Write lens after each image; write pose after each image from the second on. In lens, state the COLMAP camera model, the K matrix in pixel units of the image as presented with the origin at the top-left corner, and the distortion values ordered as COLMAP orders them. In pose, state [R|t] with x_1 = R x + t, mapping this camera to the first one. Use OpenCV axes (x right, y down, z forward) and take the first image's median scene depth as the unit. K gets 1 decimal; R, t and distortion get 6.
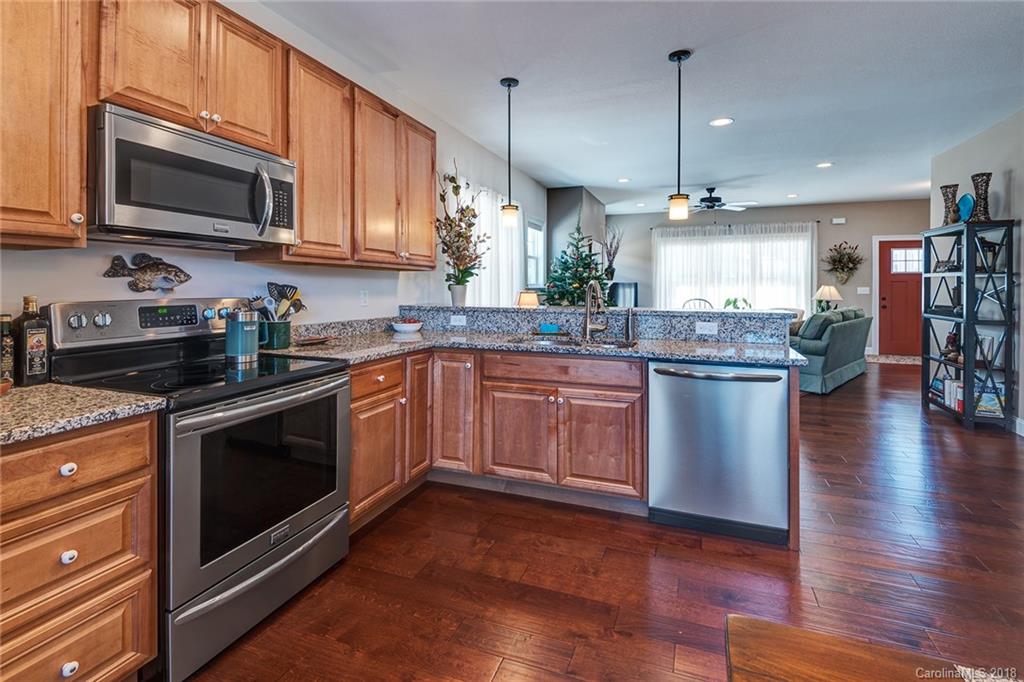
lens RADIAL K [[479.2, 0, 512.2], [0, 479.2, 283.5], [0, 0, 1]] dist [0.020438, -0.013194]
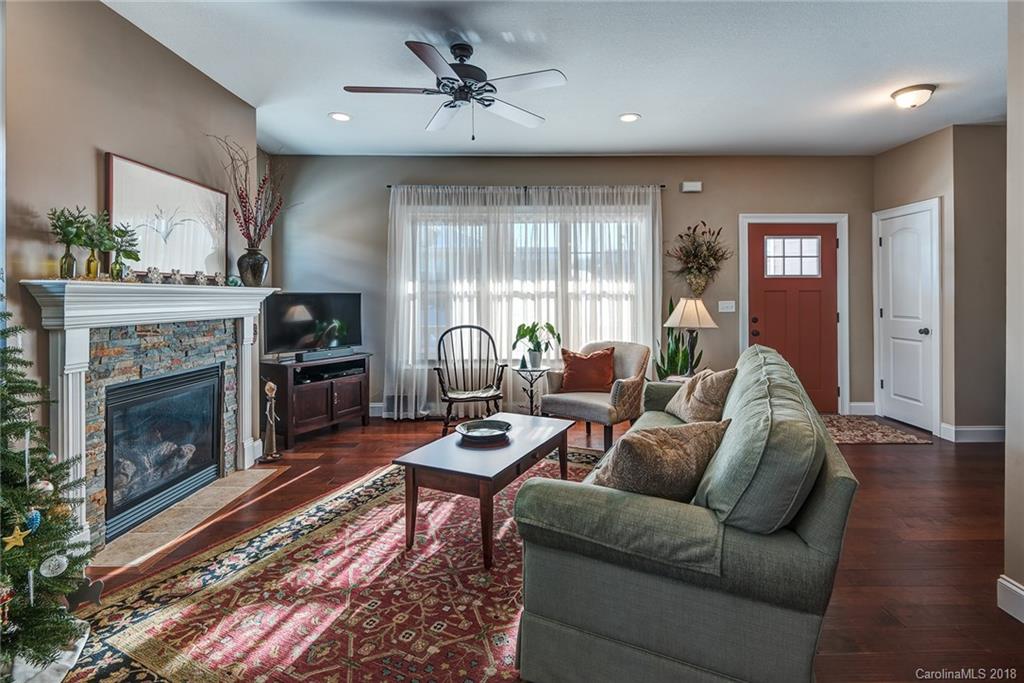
lens RADIAL K [[479.2, 0, 526.5], [0, 479.2, 290.5], [0, 0, 1]] dist [0.020438, -0.013194]
pose [[0.930539, 0.001284, 0.366190, 0.866444], [0.002681, 0.999943, -0.010320, 0.004692], [-0.366182, 0.010585, 0.930483, 1.714730]]
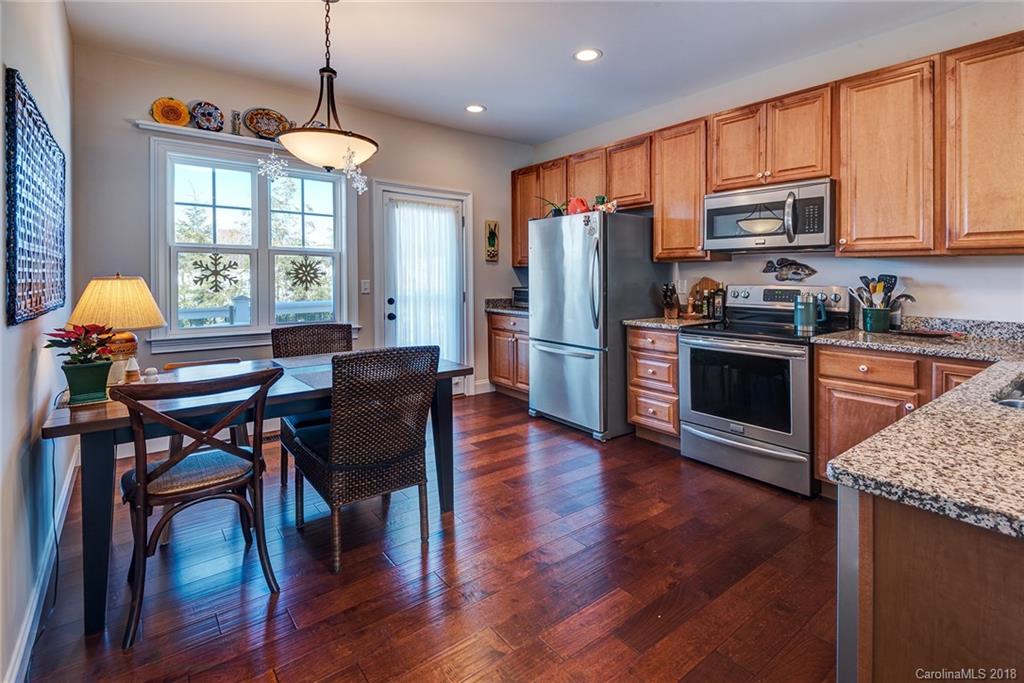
lens RADIAL K [[479.2, 0, 532.4], [0, 479.2, 280.2], [0, 0, 1]] dist [0.020438, -0.013194]
pose [[-0.478513, 0.006603, -0.878056, 0.875592], [0.002054, 0.999977, 0.006401, 0.002180], [0.878078, 0.001260, -0.478516, 0.797708]]
